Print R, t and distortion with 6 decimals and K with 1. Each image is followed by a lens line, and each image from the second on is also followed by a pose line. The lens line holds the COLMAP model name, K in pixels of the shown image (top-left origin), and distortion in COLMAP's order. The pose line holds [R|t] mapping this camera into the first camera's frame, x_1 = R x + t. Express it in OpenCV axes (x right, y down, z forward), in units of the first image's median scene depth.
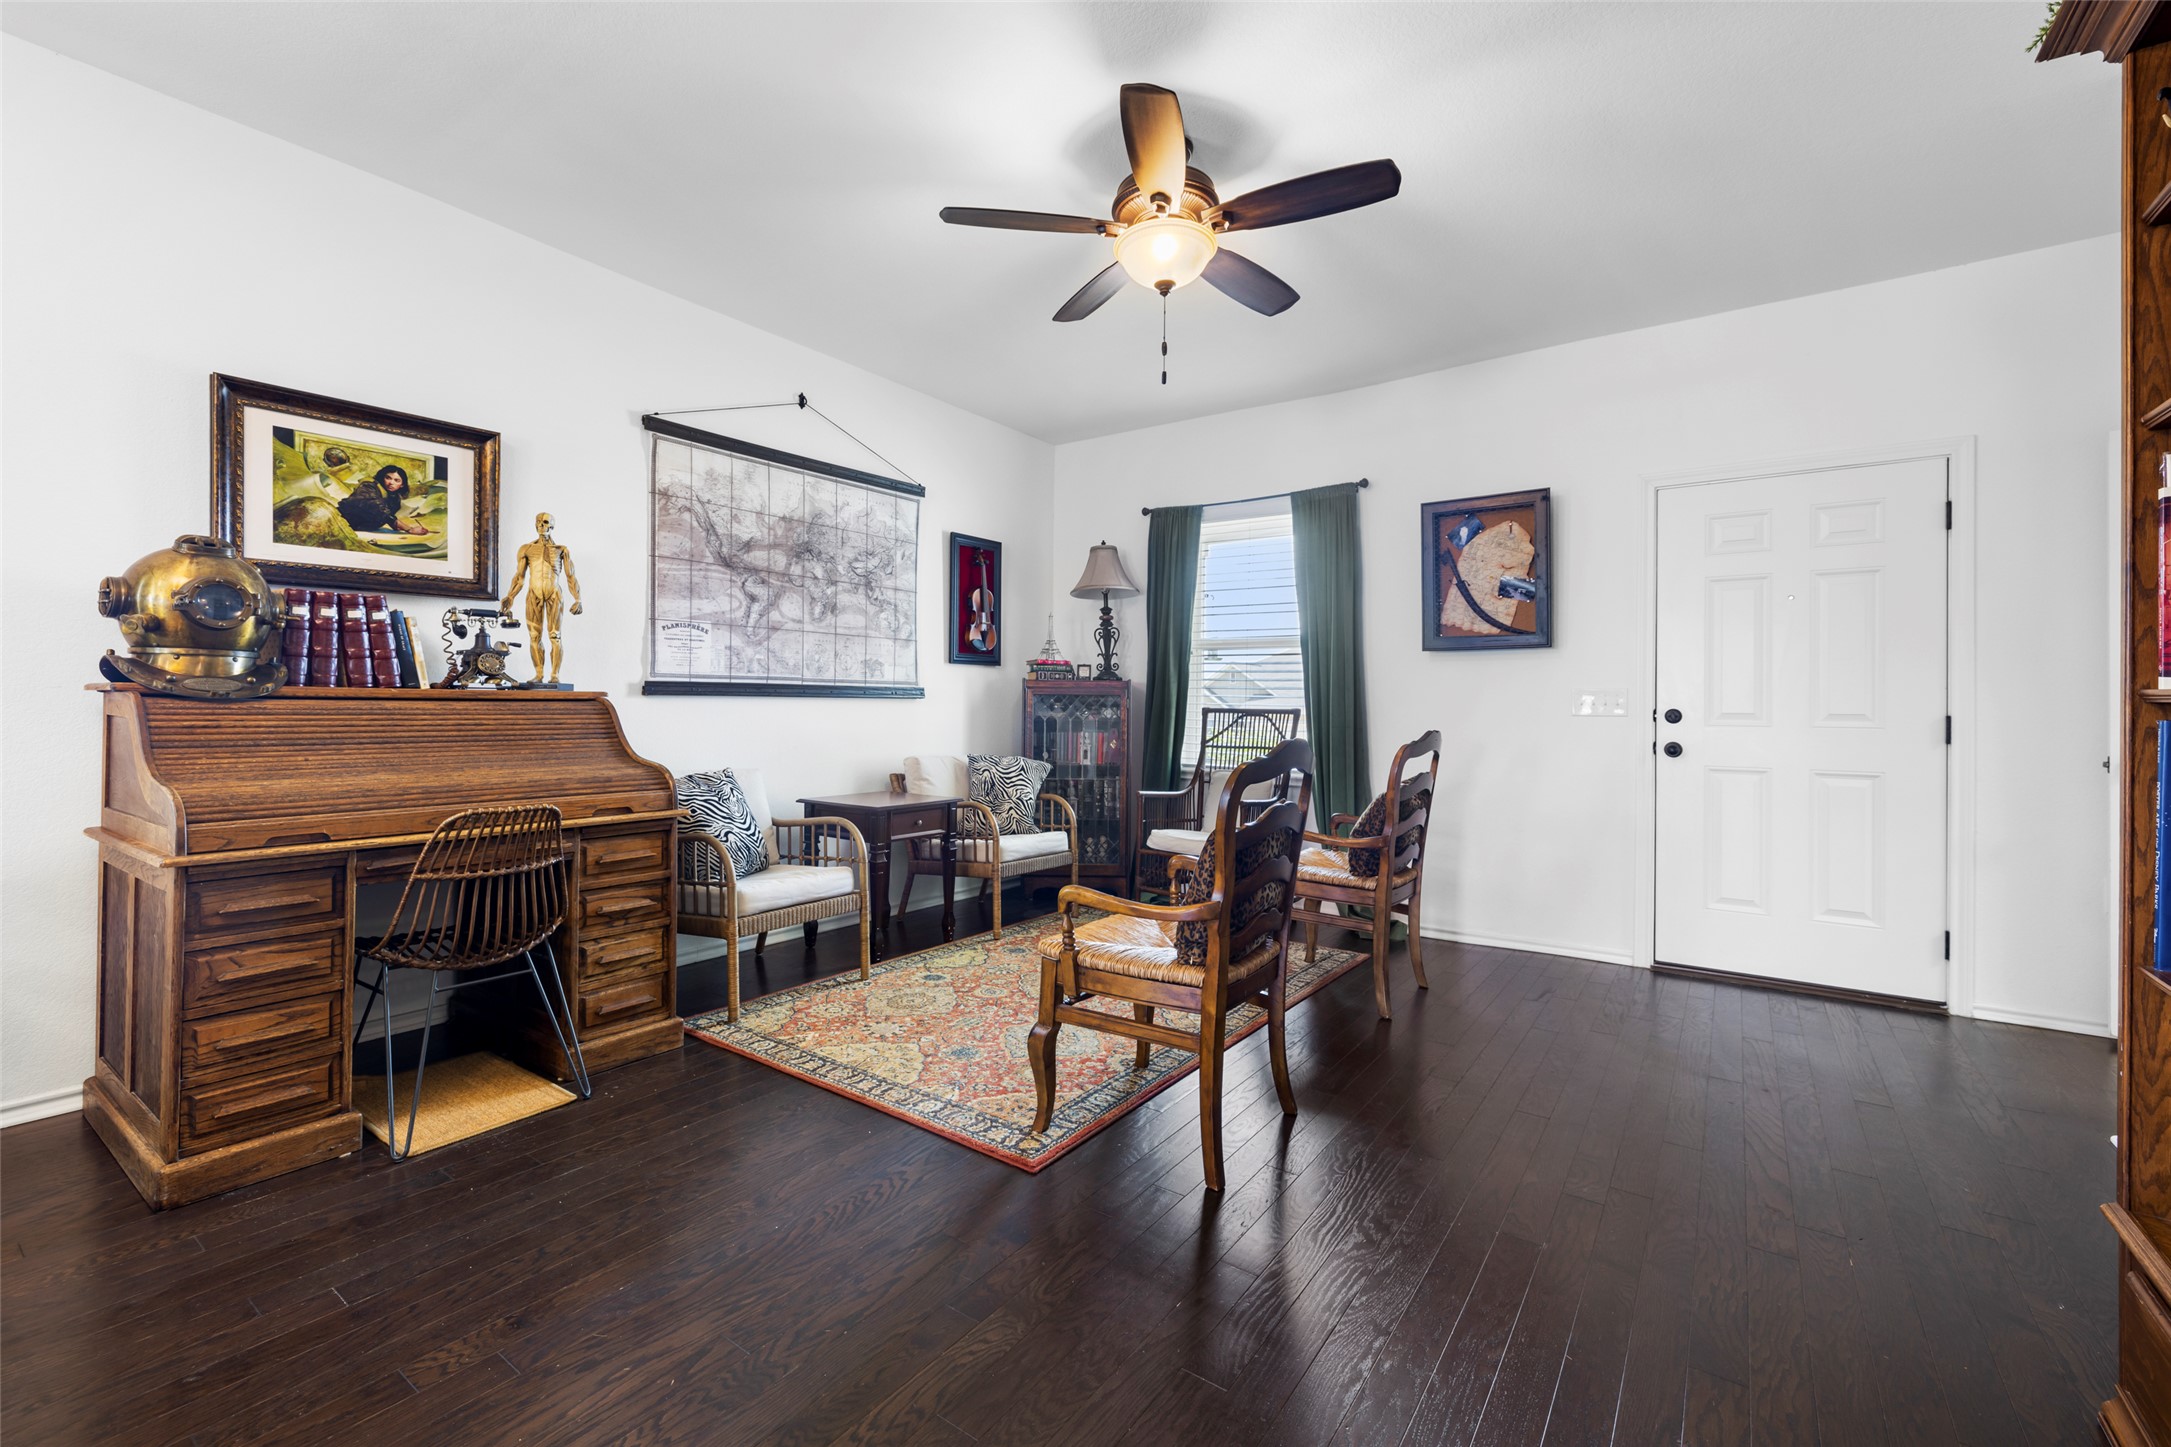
lens RADIAL K [[917.4, 0, 1072.6], [0, 917.4, 702.9], [0, 0, 1]] dist [0.001792, -0.000206]
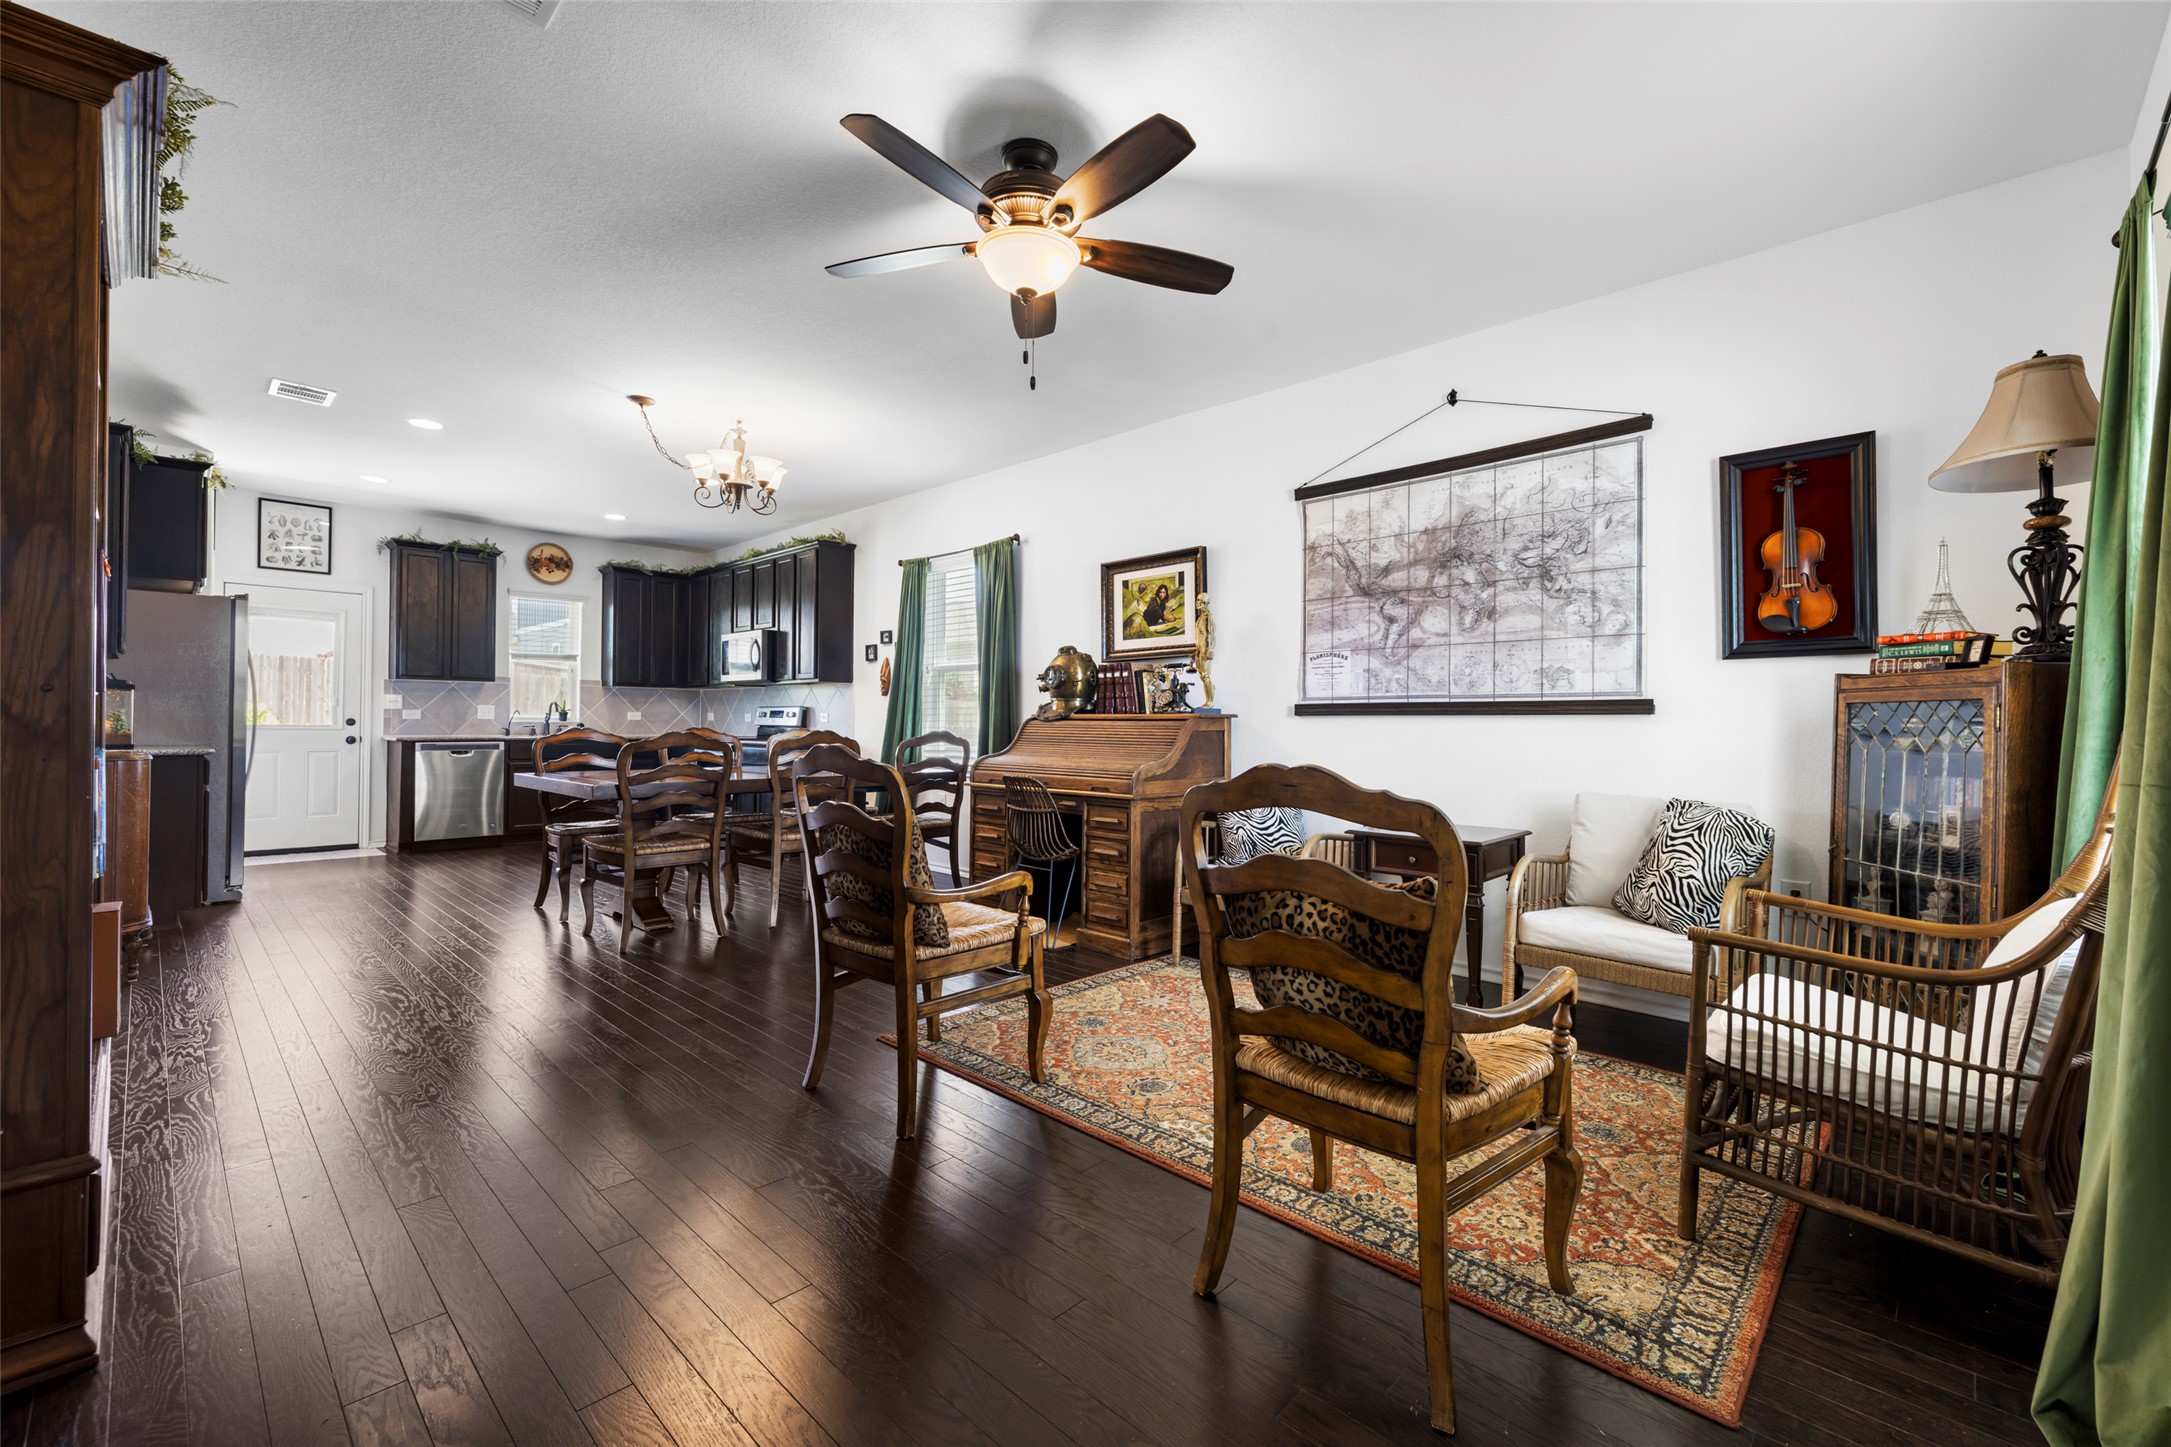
lens RADIAL K [[917.4, 0, 1082.9], [0, 917.4, 717.0], [0, 0, 1]] dist [0.001792, -0.000206]
pose [[-0.147073, -0.015237, -0.989008, 0.687873], [-0.004938, 0.999880, -0.014670, 0.010943], [0.989113, 0.002726, -0.147130, 0.777089]]
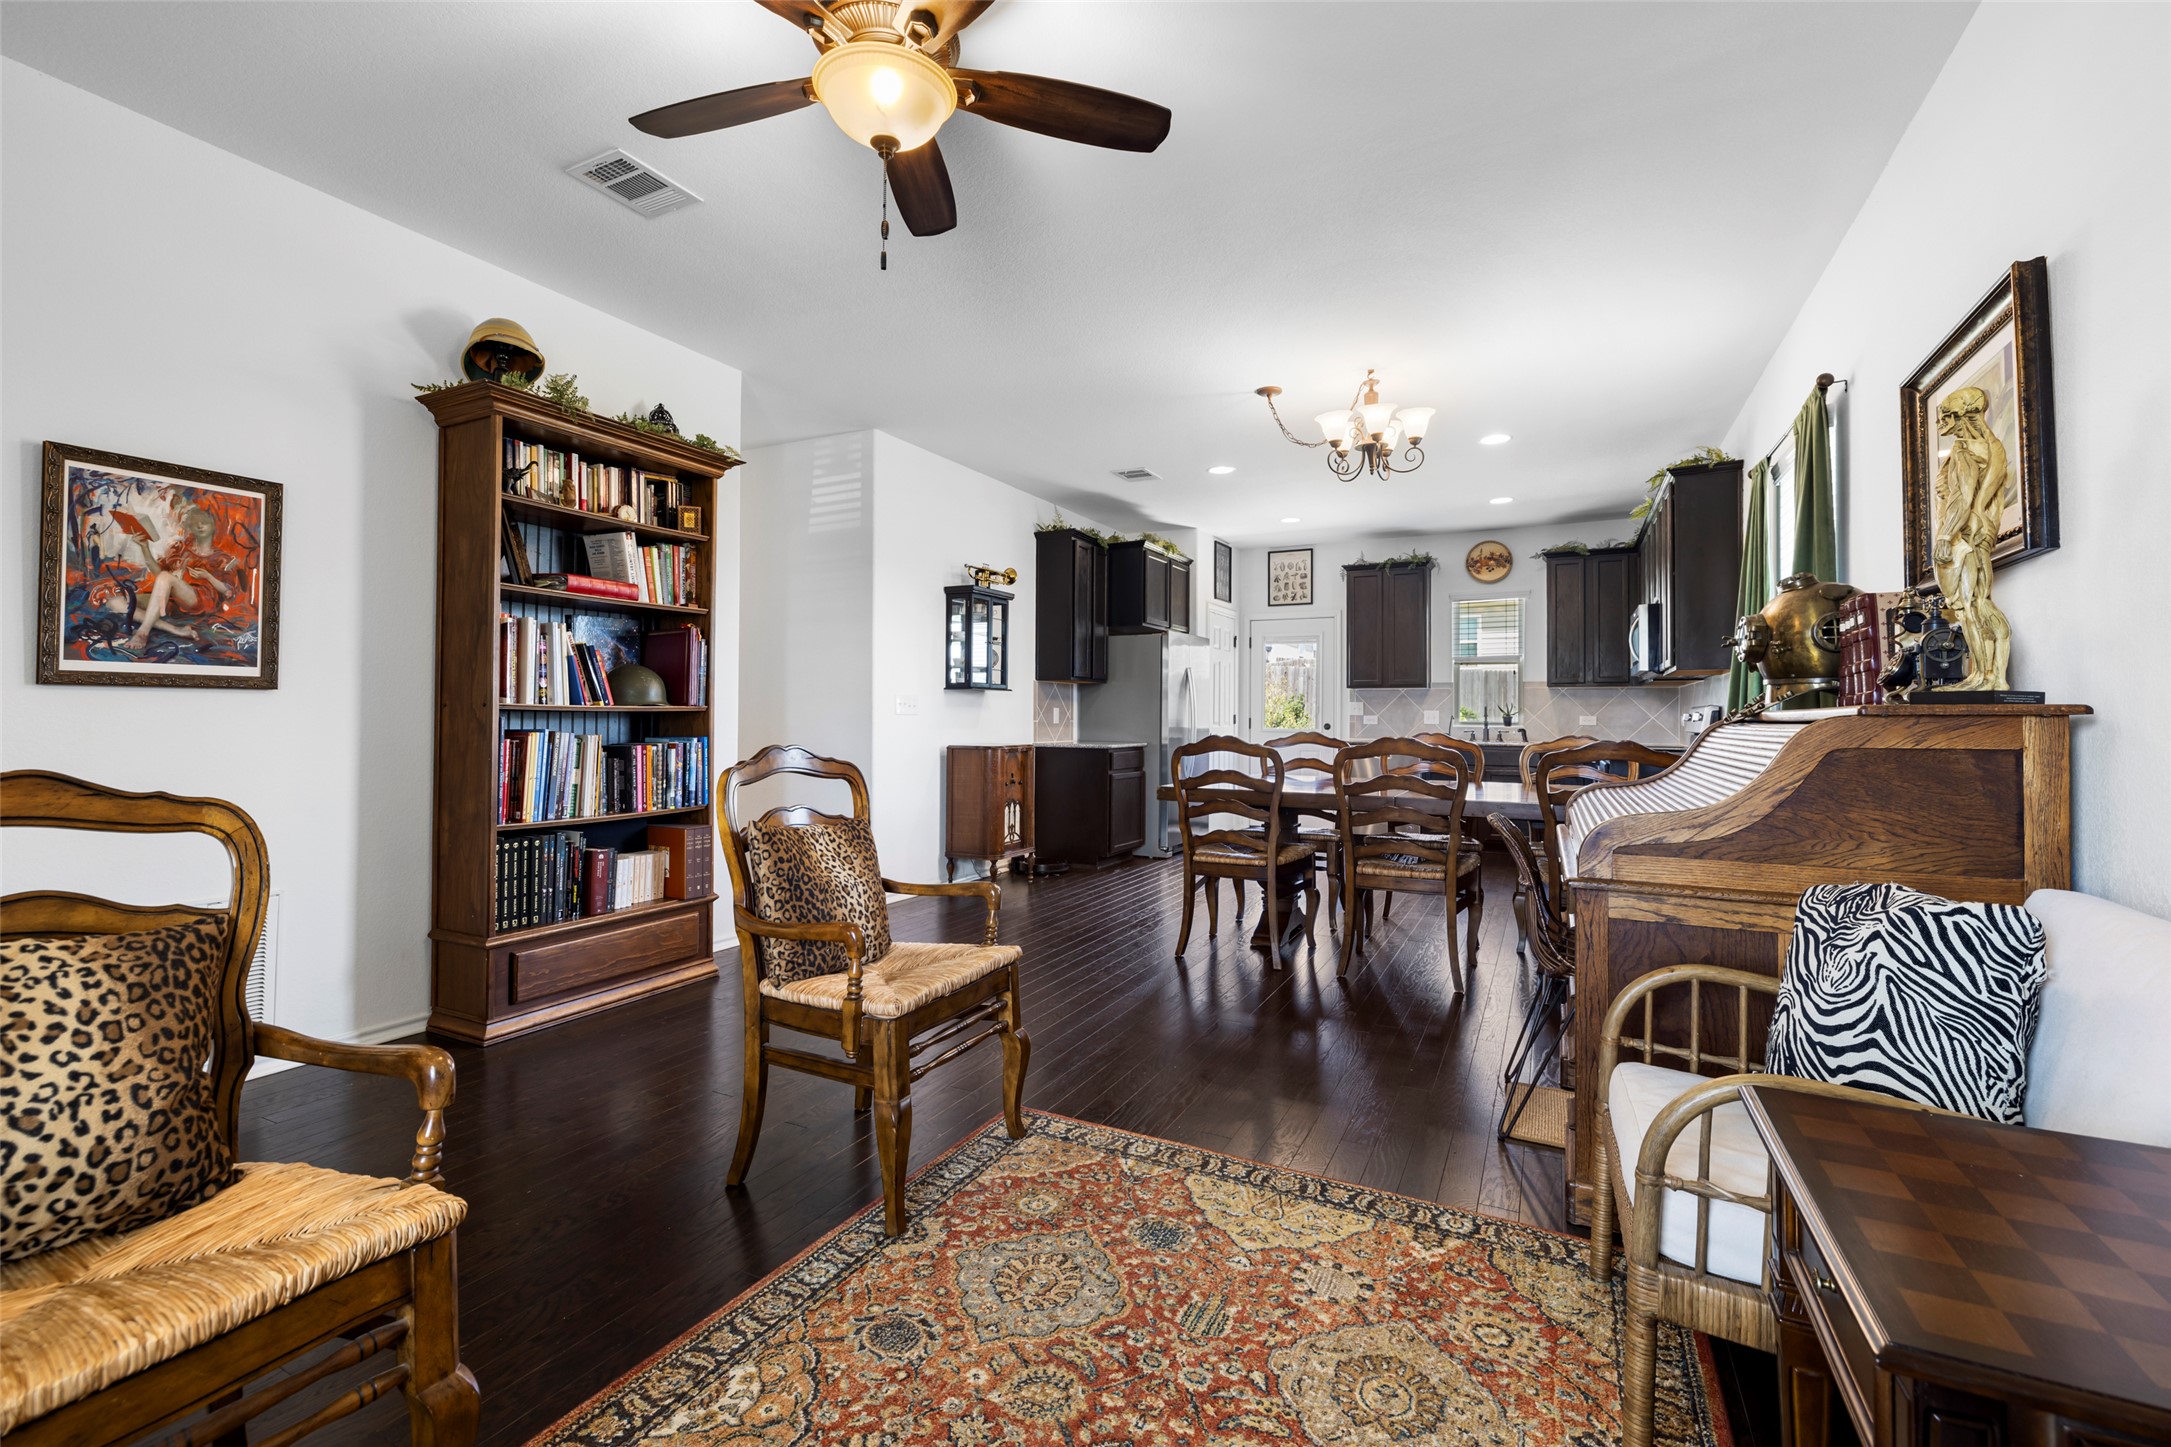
lens RADIAL K [[917.4, 0, 1063.3], [0, 917.4, 712.9], [0, 0, 1]] dist [0.001792, -0.000206]
pose [[-0.990918, -0.016753, -0.133417, 0.031936], [-0.015329, 0.999814, -0.011697, 0.005607], [0.133588, -0.009546, -0.990991, 1.116996]]
